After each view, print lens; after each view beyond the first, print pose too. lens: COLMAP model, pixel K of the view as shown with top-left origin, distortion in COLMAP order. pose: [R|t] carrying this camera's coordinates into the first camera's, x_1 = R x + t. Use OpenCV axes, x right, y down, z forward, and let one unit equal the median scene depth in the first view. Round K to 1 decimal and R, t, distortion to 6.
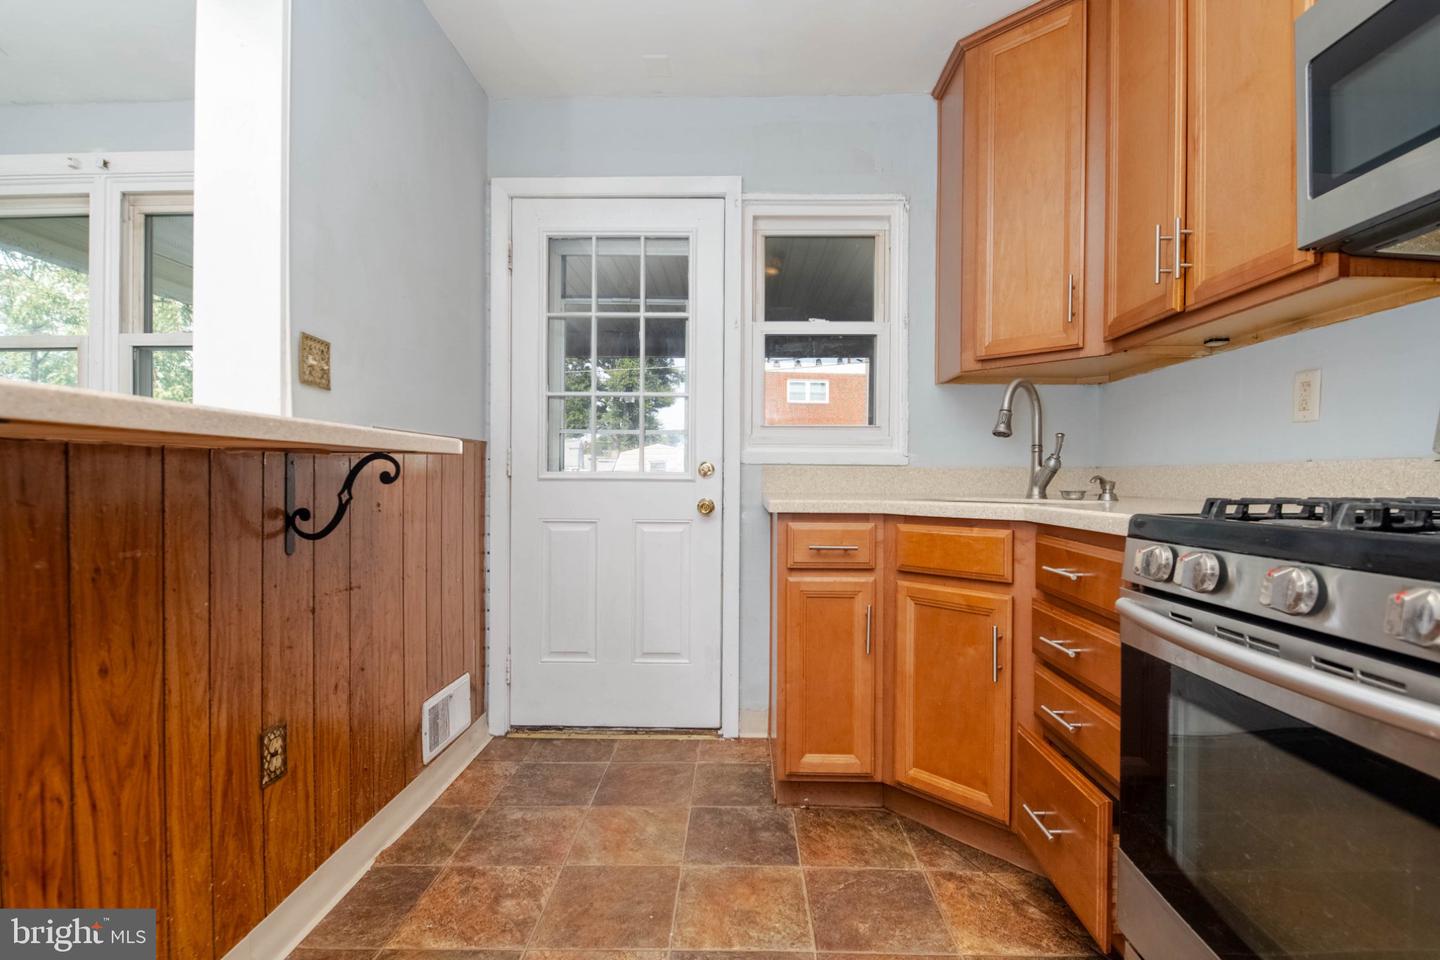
lens RADIAL K [[679.4, 0, 737.6], [0, 679.4, 485.1], [0, 0, 1]] dist [-0.002464, -0.007650]
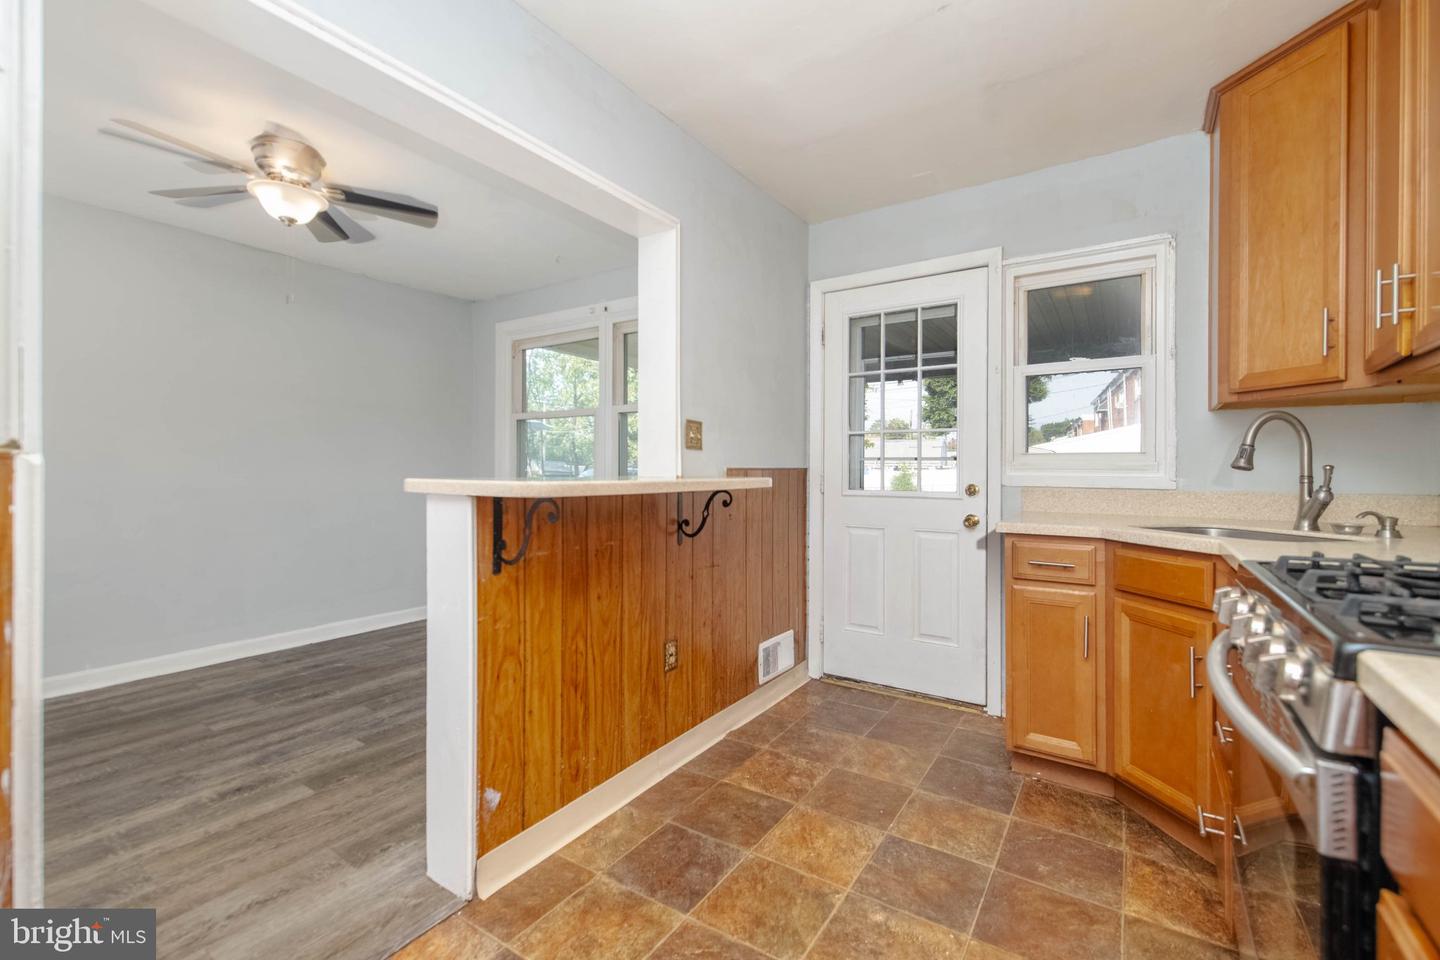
lens RADIAL K [[617.8, 0, 725.3], [0, 617.8, 477.9], [0, 0, 1]] dist [0.006151, -0.004584]
pose [[0.841859, 0.005117, -0.539674, 0.232232], [-0.006618, 0.999978, -0.000843, -0.053492], [0.539657, 0.004281, 0.841874, -0.224319]]
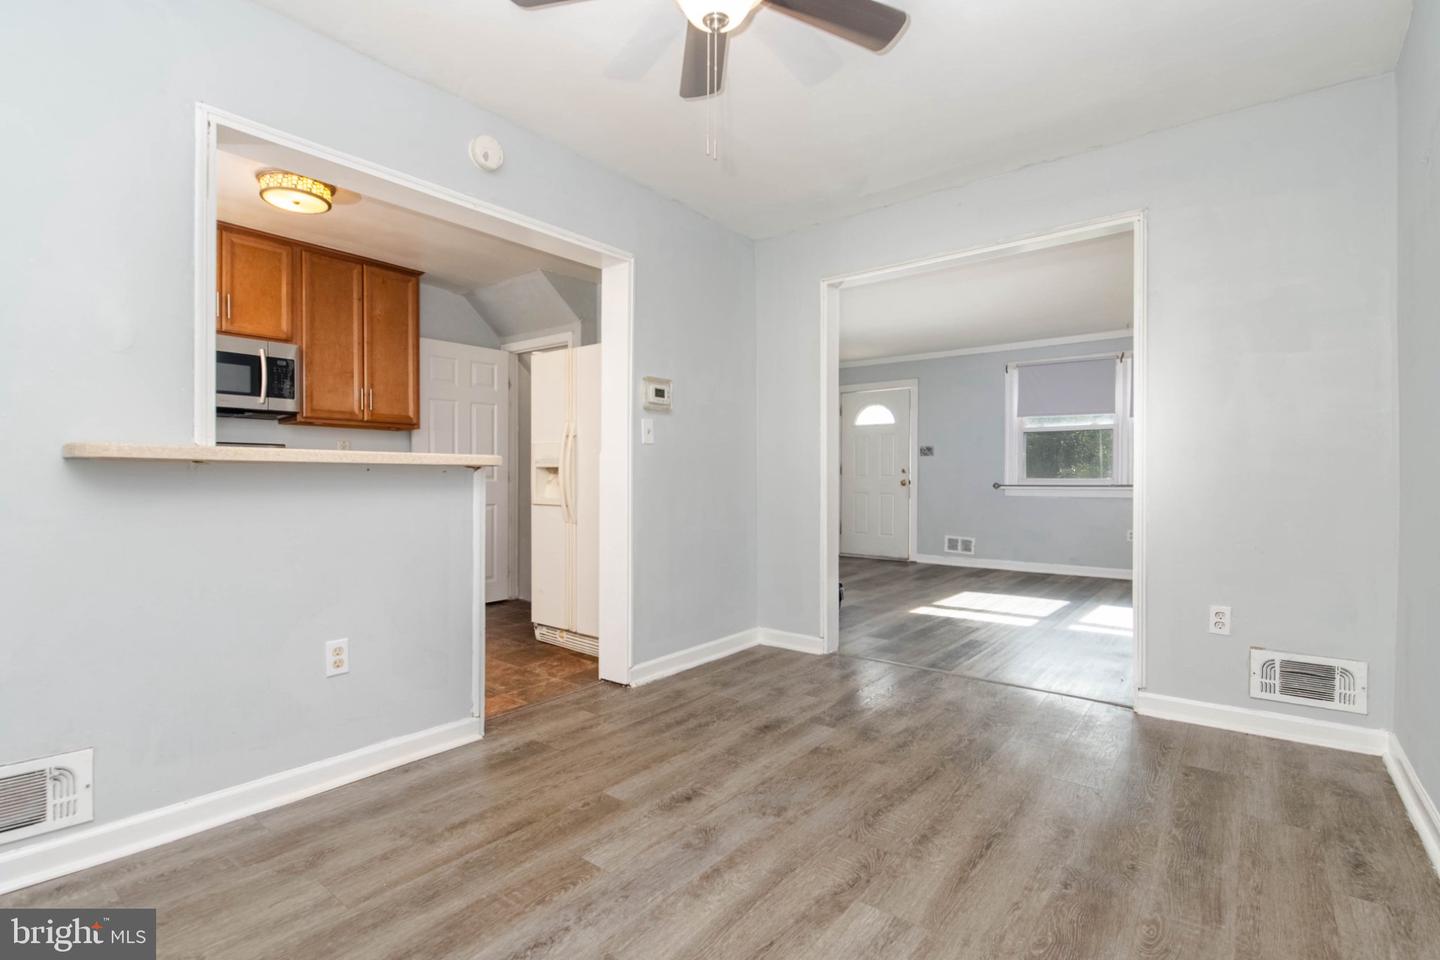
lens RADIAL K [[679.4, 0, 713.2], [0, 679.4, 483.9], [0, 0, 1]] dist [-0.002464, -0.007650]
pose [[-0.781695, -0.011618, 0.623553, -3.171275], [0.004366, 0.999700, 0.024100, -0.001101], [-0.623646, 0.021561, -0.781409, 1.920243]]
